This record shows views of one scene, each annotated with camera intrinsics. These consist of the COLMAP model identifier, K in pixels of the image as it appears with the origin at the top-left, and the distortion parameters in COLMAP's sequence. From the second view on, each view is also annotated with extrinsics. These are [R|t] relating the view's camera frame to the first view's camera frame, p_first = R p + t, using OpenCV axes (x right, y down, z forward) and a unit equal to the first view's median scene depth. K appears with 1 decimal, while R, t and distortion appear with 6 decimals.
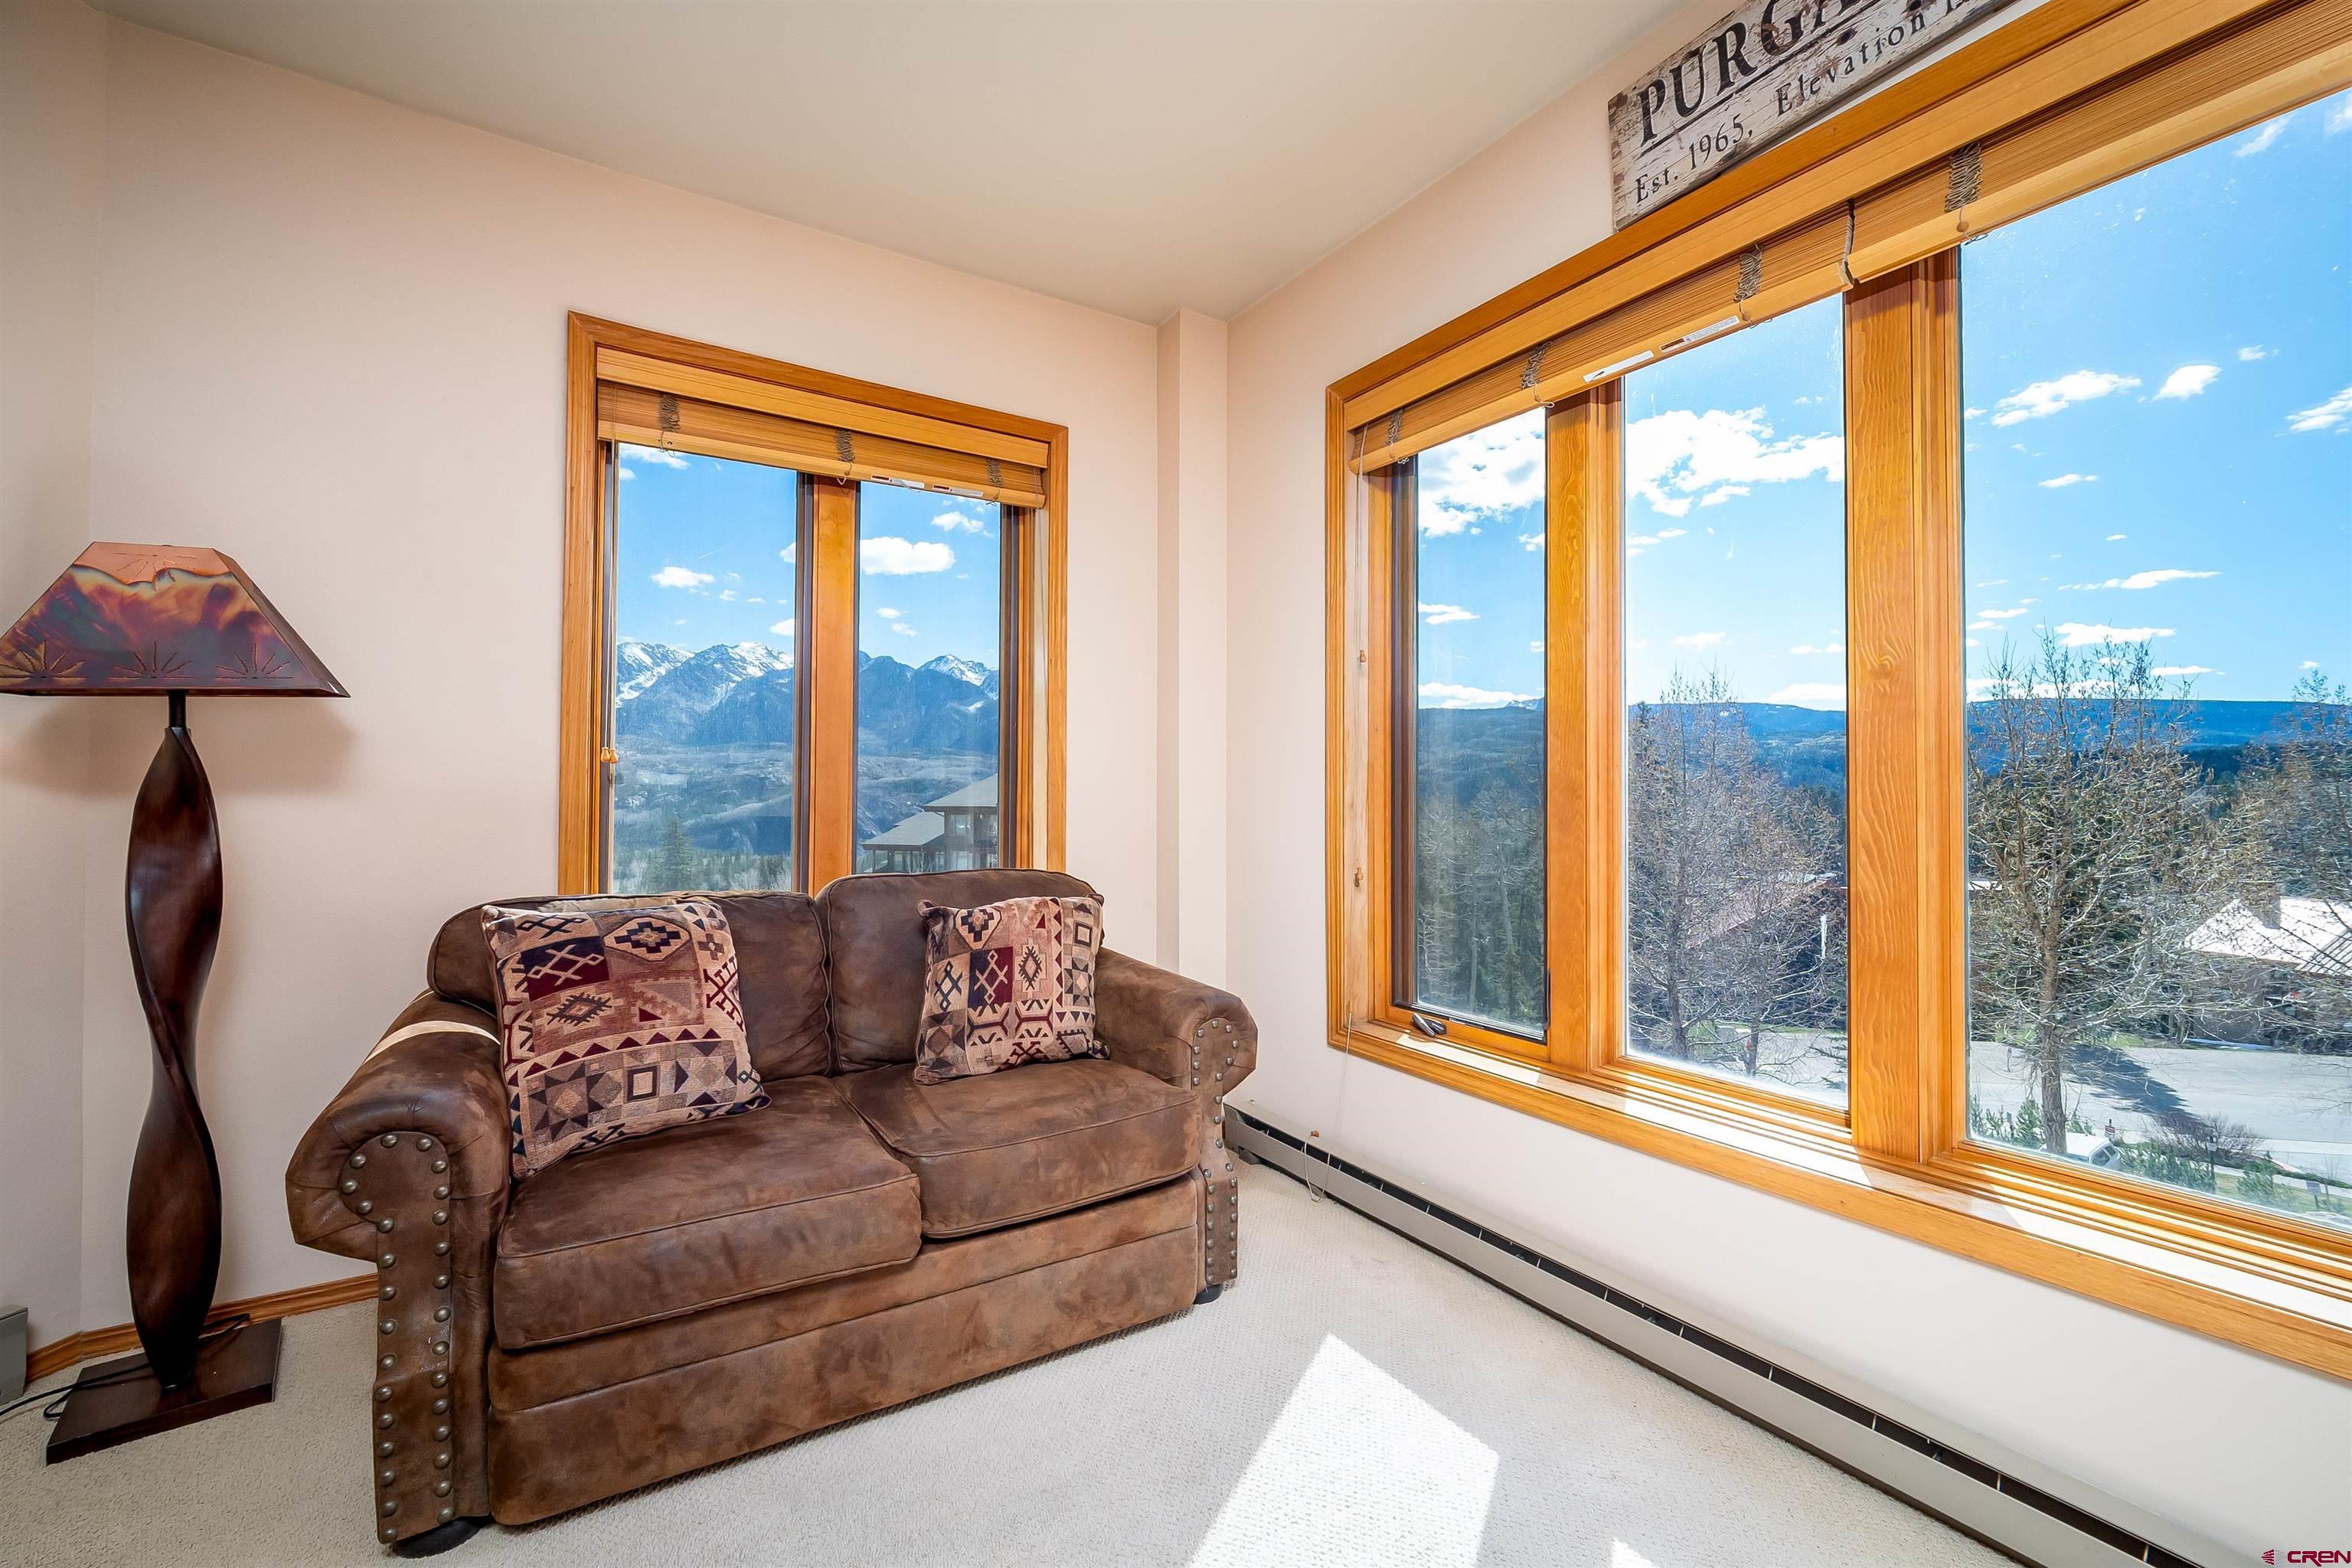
lens RADIAL K [[960.0, 0, 1165.7], [0, 960.0, 785.0], [0, 0, 1]] dist [-0.004275, -0.000879]
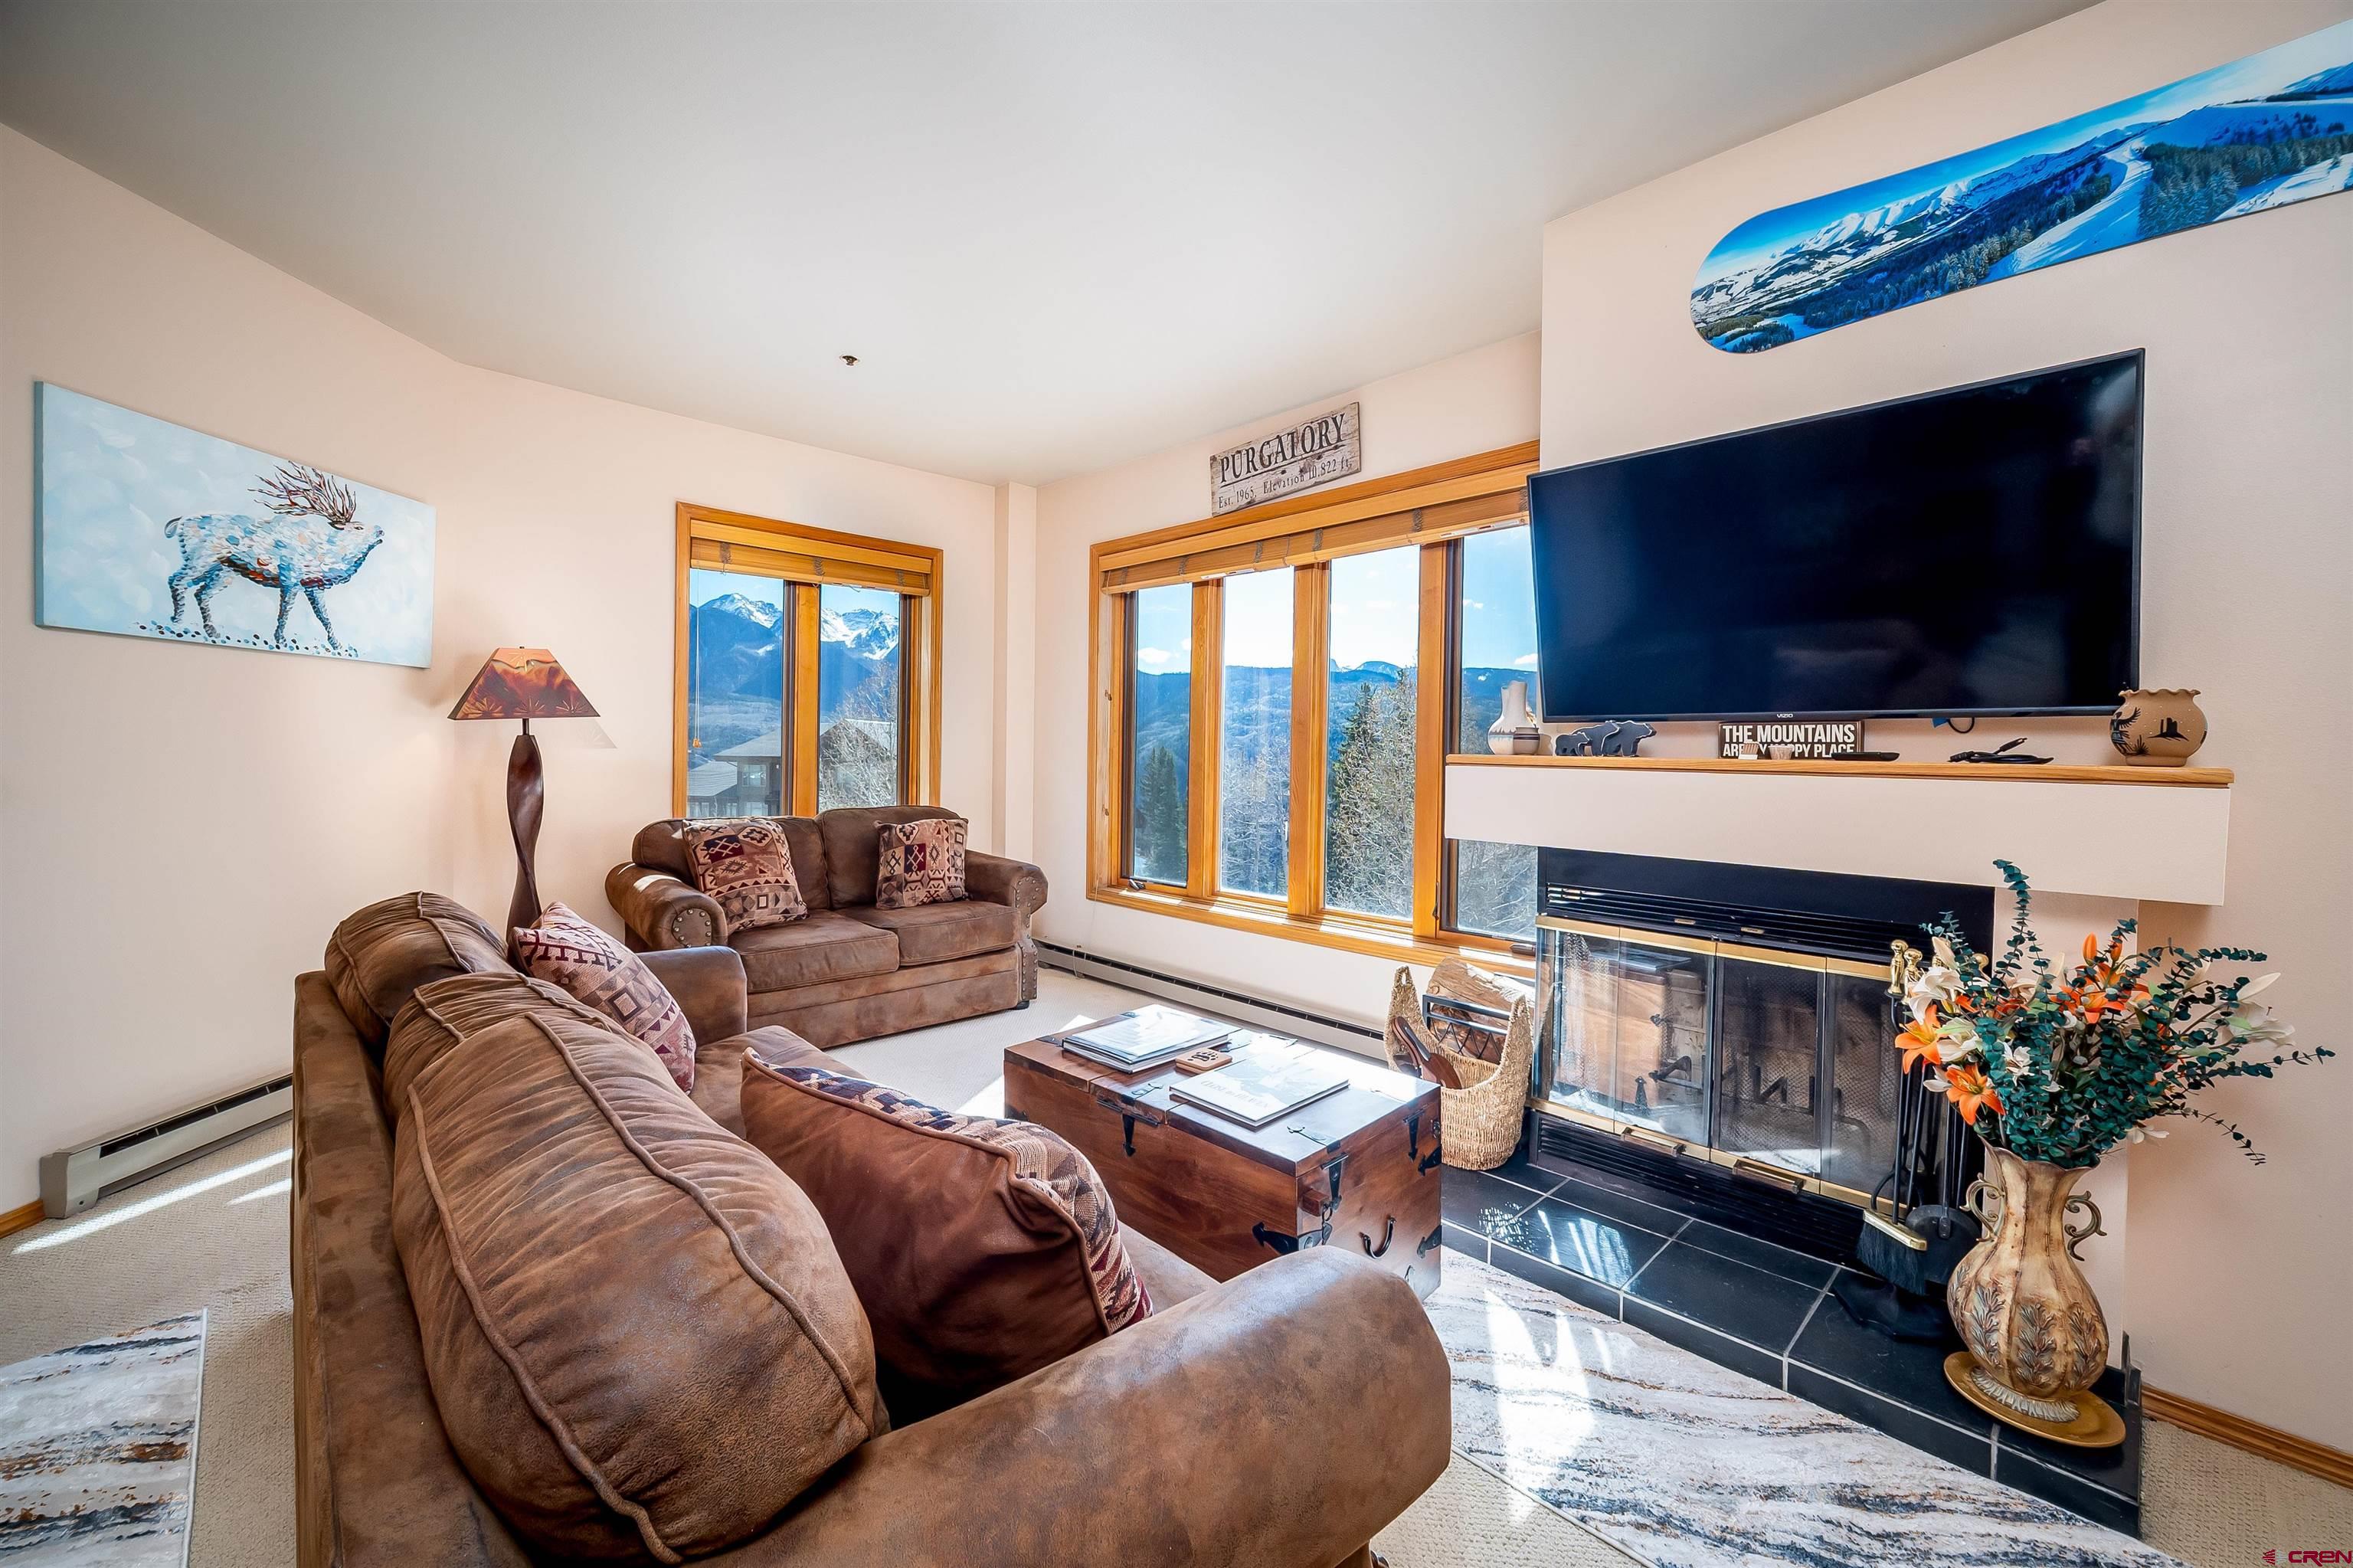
lens RADIAL K [[960.4, 0, 1148.9], [0, 960.4, 749.3], [0, 0, 1]] dist [-0.004275, -0.000879]
pose [[0.983023, 0.008747, 0.183275, -0.072548], [-0.011196, 0.999861, 0.012333, -0.058290], [-0.183142, -0.014176, 0.982984, -1.074614]]
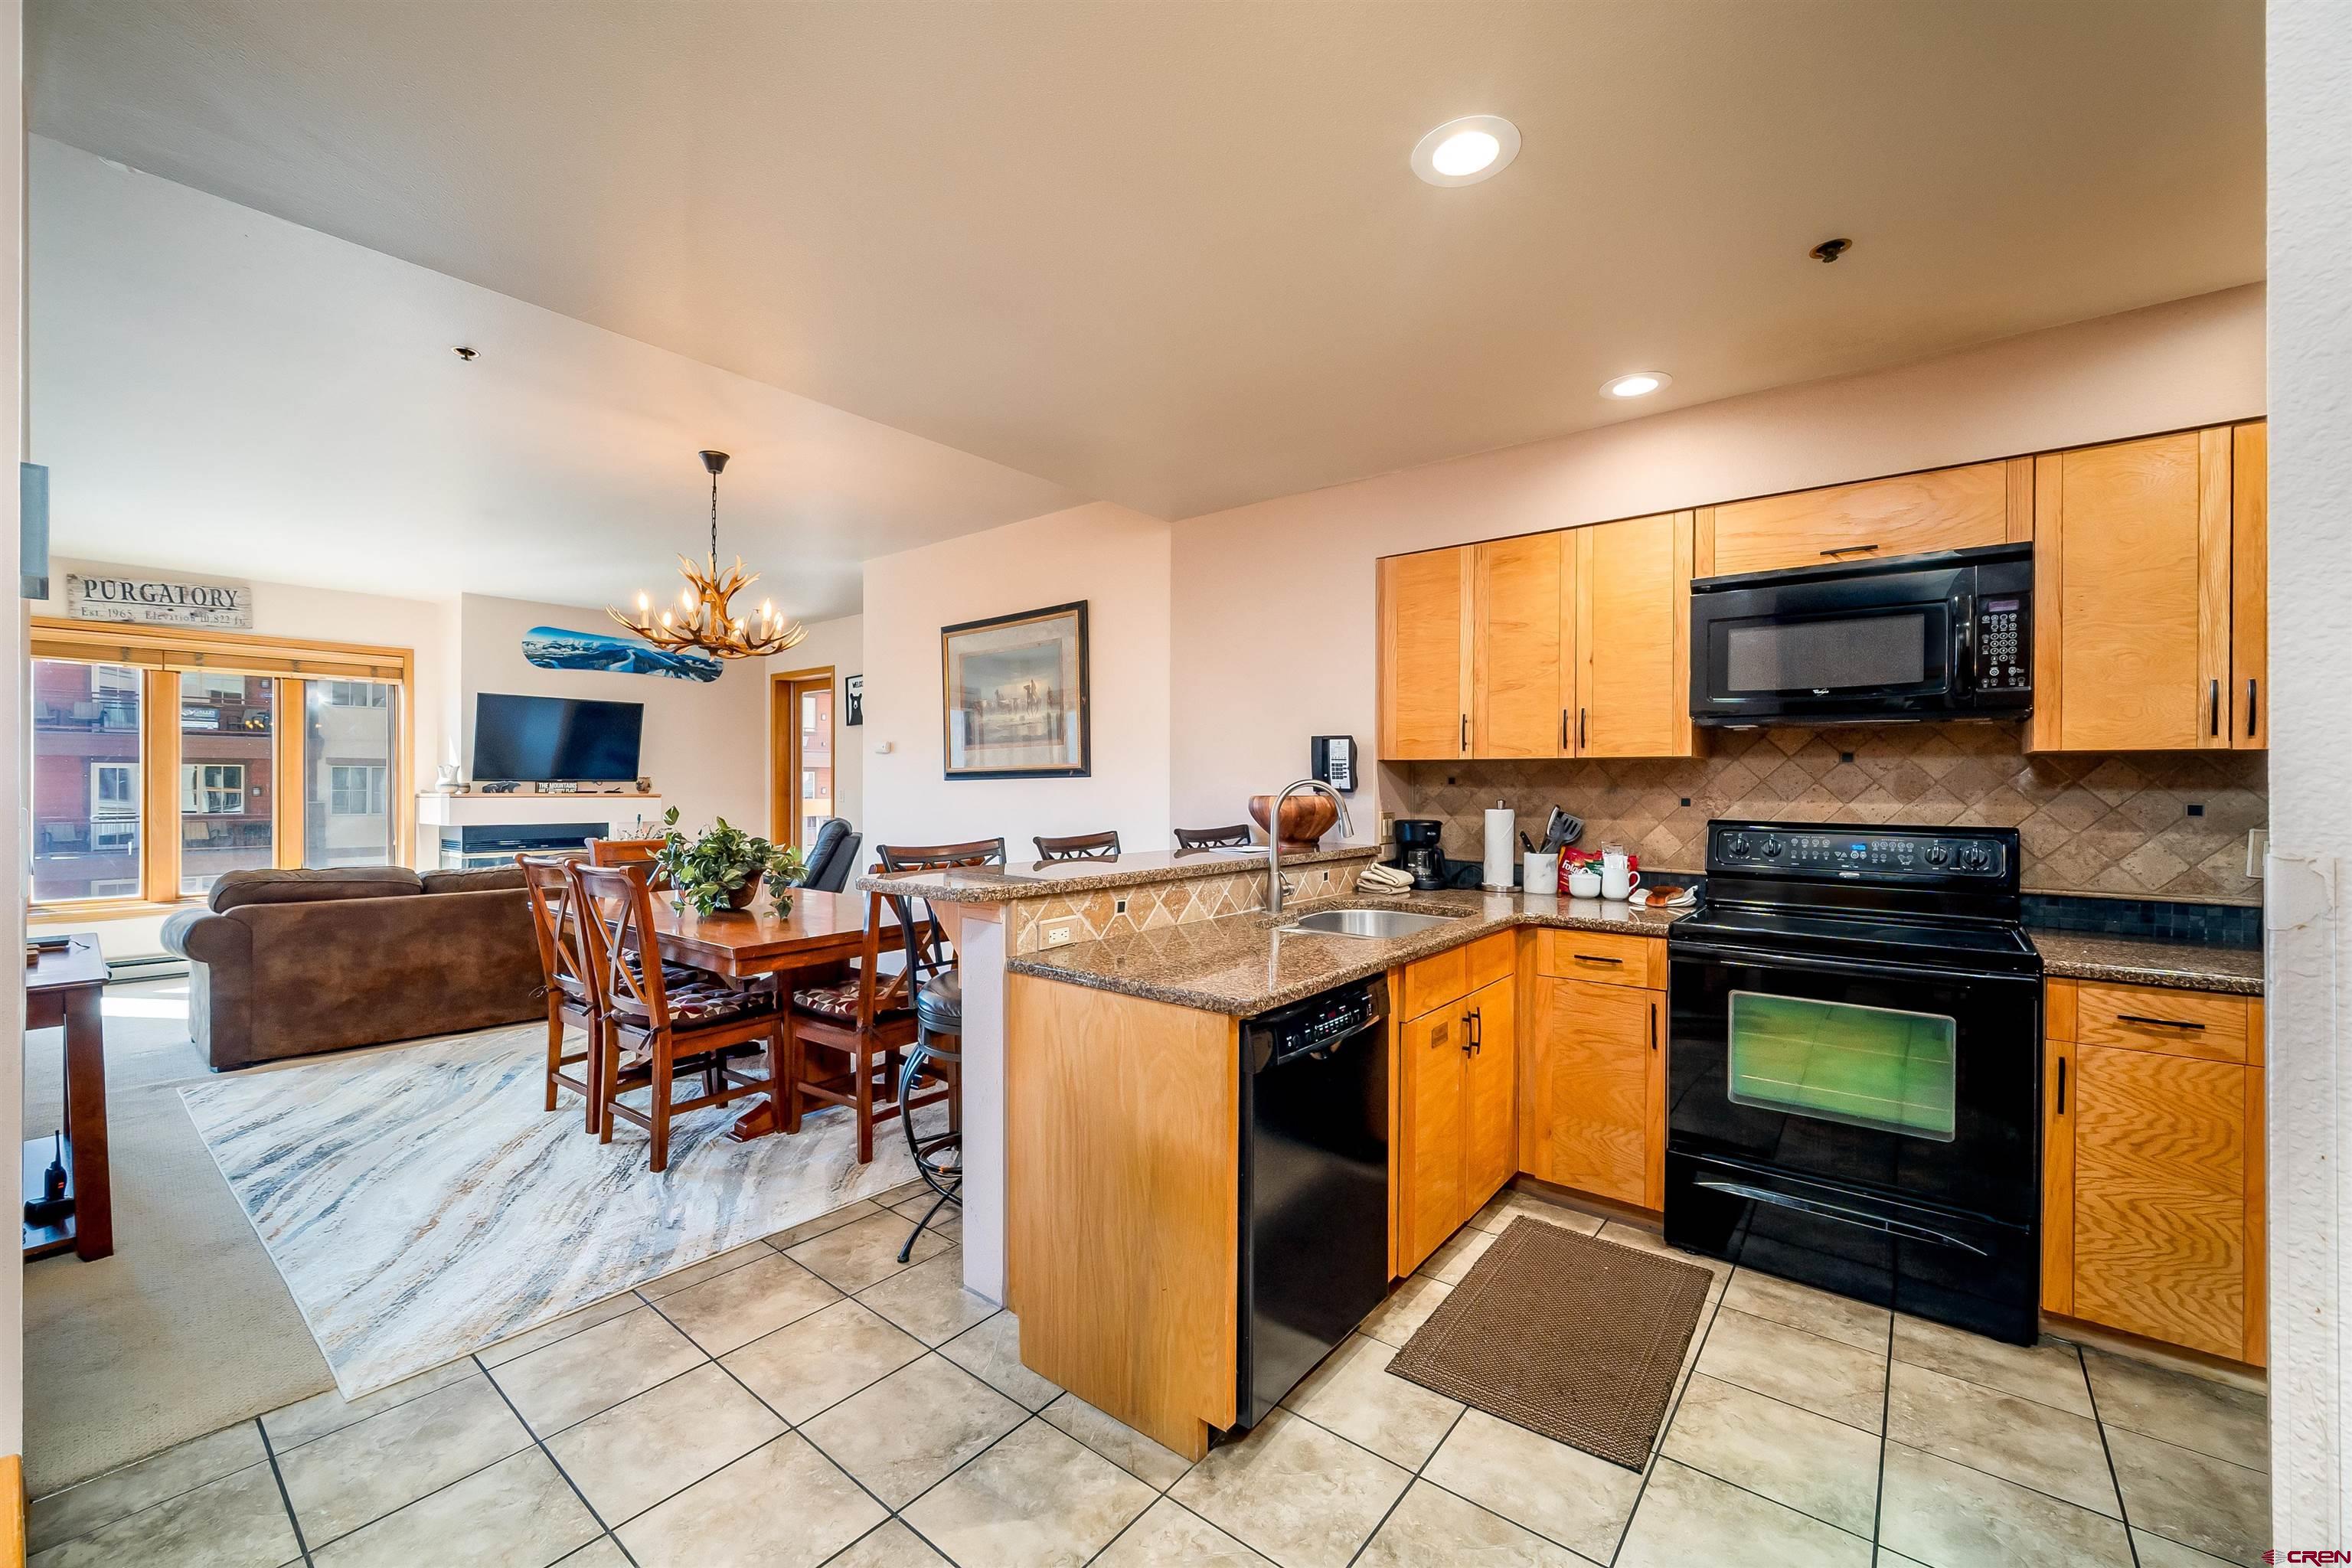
lens RADIAL K [[936.2, 0, 1175.7], [0, 936.2, 788.5], [0, 0, 1]] dist [-0.005355, 0.000904]
pose [[-0.332569, -0.006559, 0.943056, -3.123630], [-0.015151, 0.999884, 0.001611, -0.097953], [-0.942957, -0.013752, -0.332630, -1.182797]]
